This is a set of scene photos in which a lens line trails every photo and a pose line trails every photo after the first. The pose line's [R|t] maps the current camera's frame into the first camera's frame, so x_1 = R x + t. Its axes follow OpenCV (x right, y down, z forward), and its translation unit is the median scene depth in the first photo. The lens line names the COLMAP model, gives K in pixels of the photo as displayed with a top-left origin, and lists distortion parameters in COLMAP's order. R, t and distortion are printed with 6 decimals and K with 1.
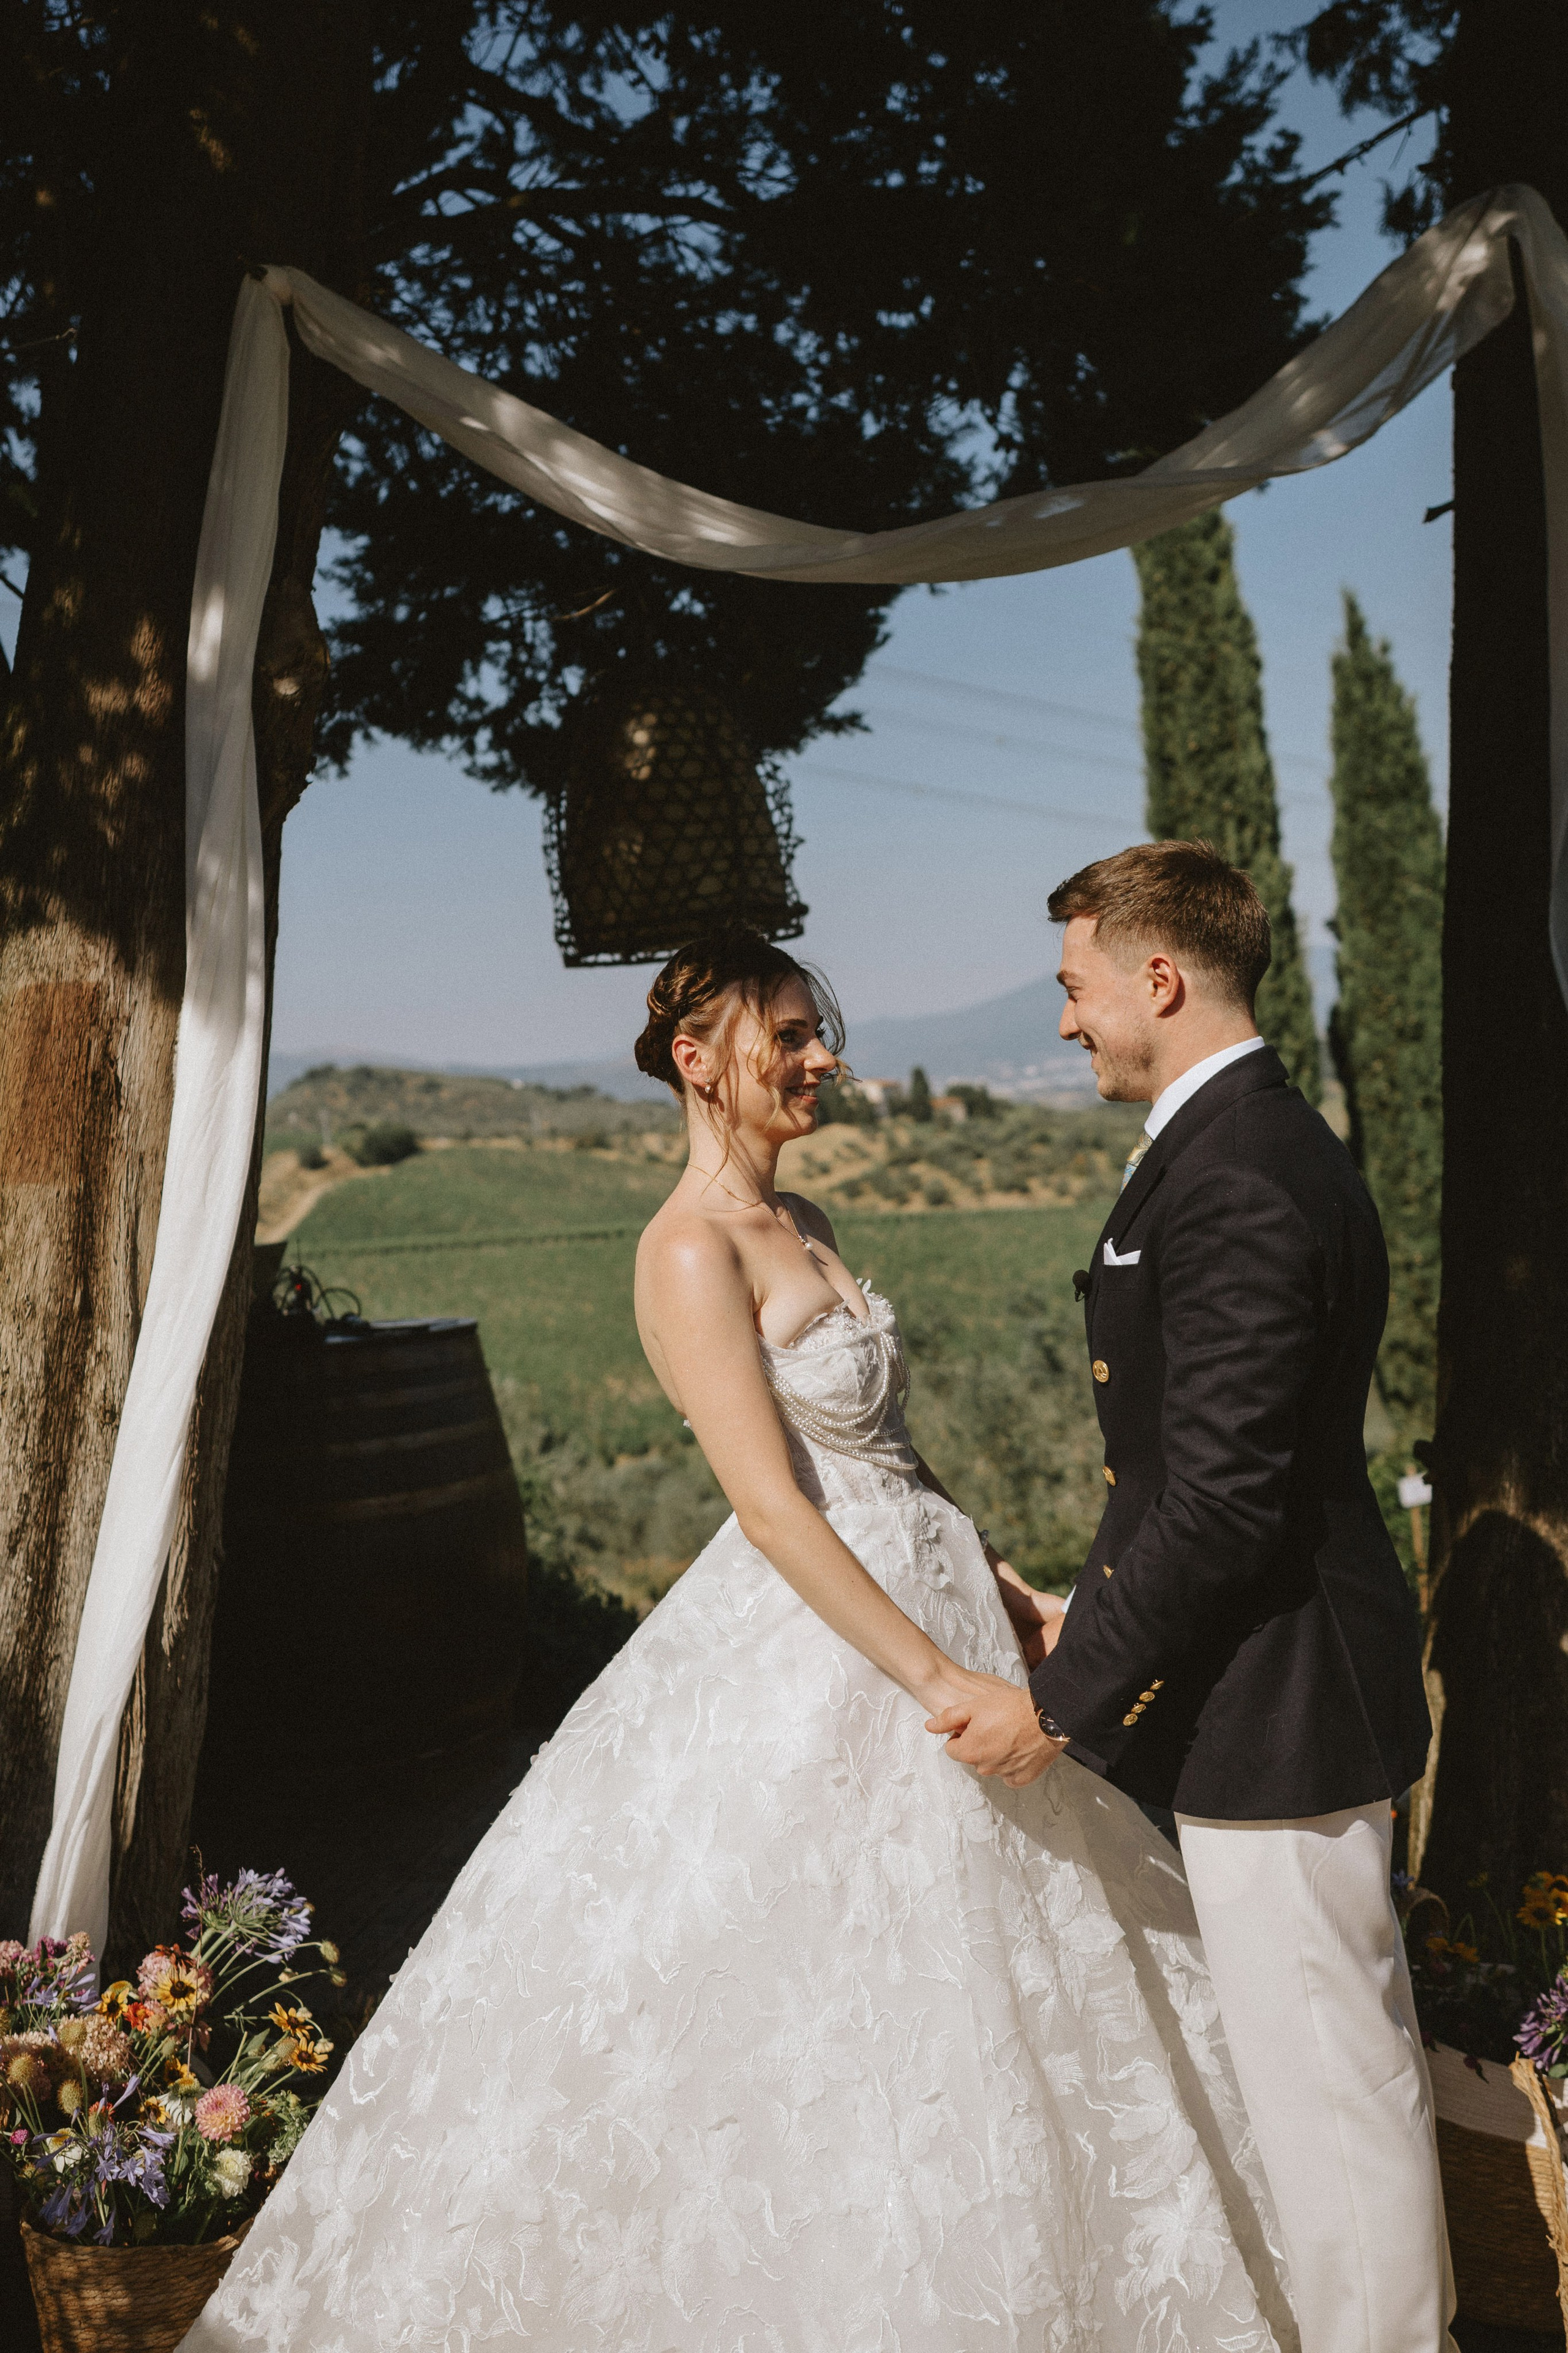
lens RADIAL K [[2401.7, 0, 787.6], [0, 2401.7, 1162.0], [0, 0, 1]] dist [0.013808, 0.026762]
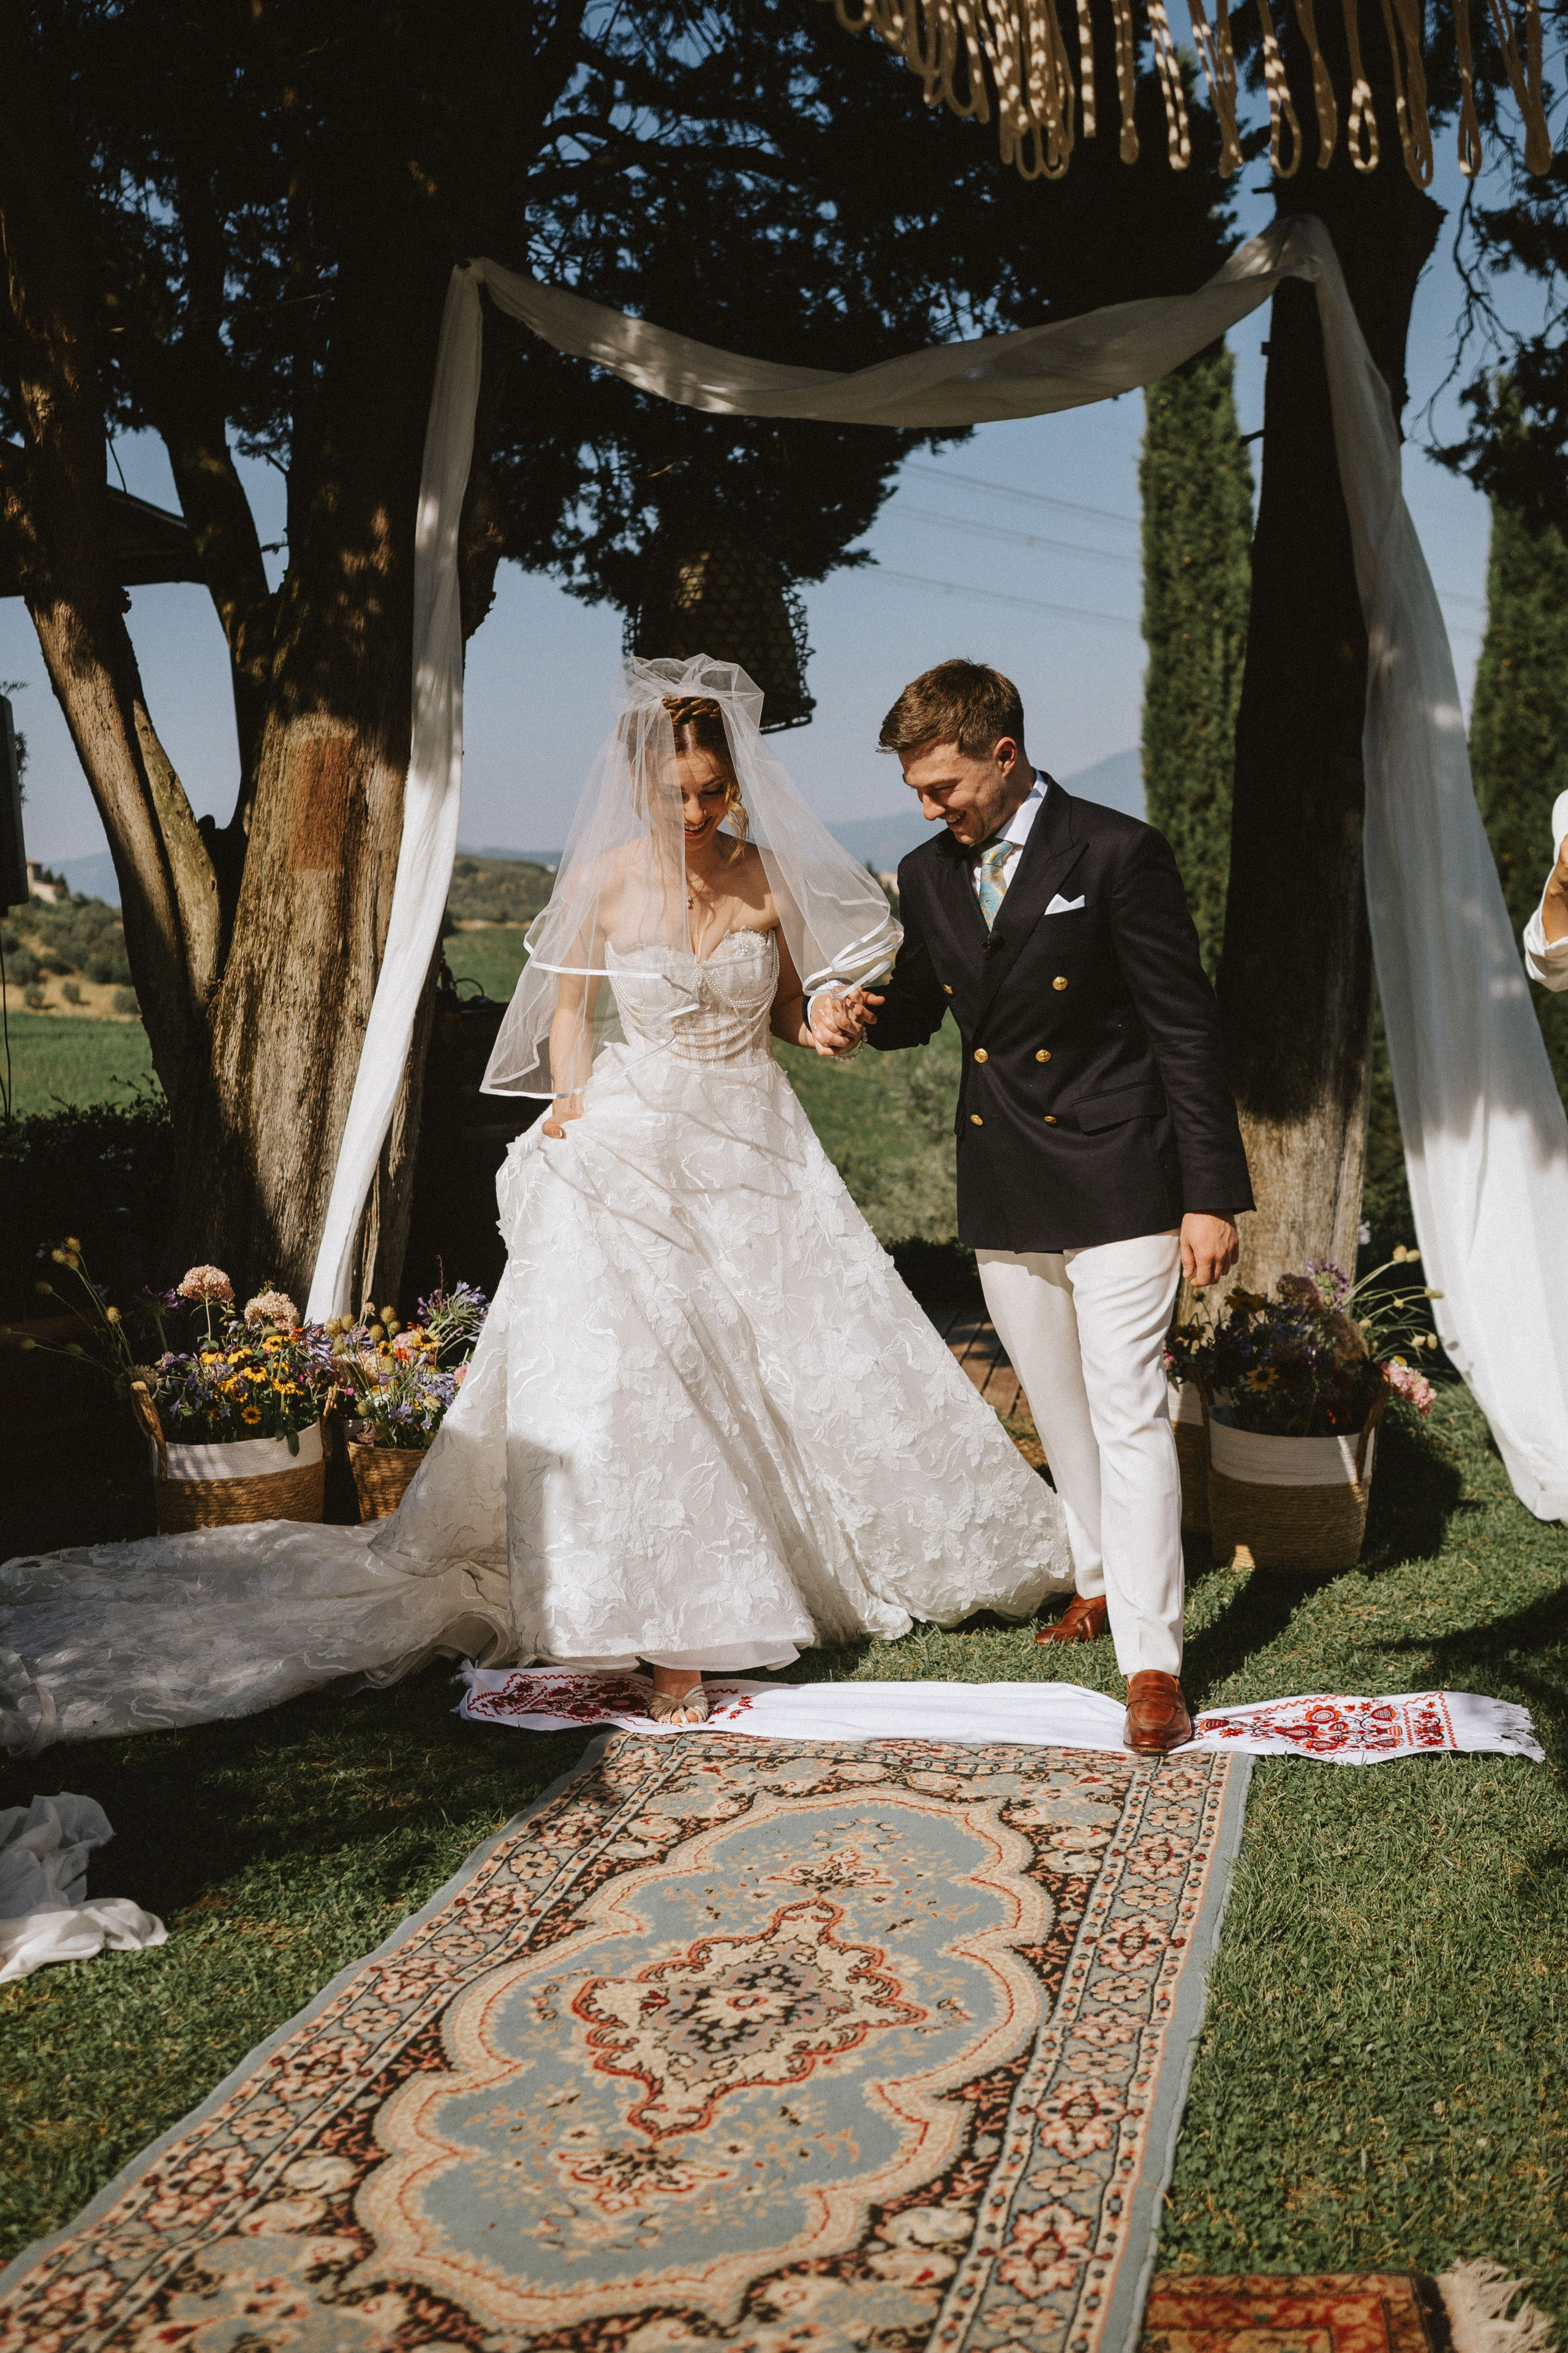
lens RADIAL K [[2390.8, 0, 784.0], [0, 2390.8, 1176.5], [0, 0, 1]] dist [0.037553, 0.042032]
pose [[0.999595, 0.026366, -0.010699, 0.002829], [-0.025281, 0.995505, 0.091276, 0.013496], [0.013058, -0.090968, 0.995768, -0.129536]]
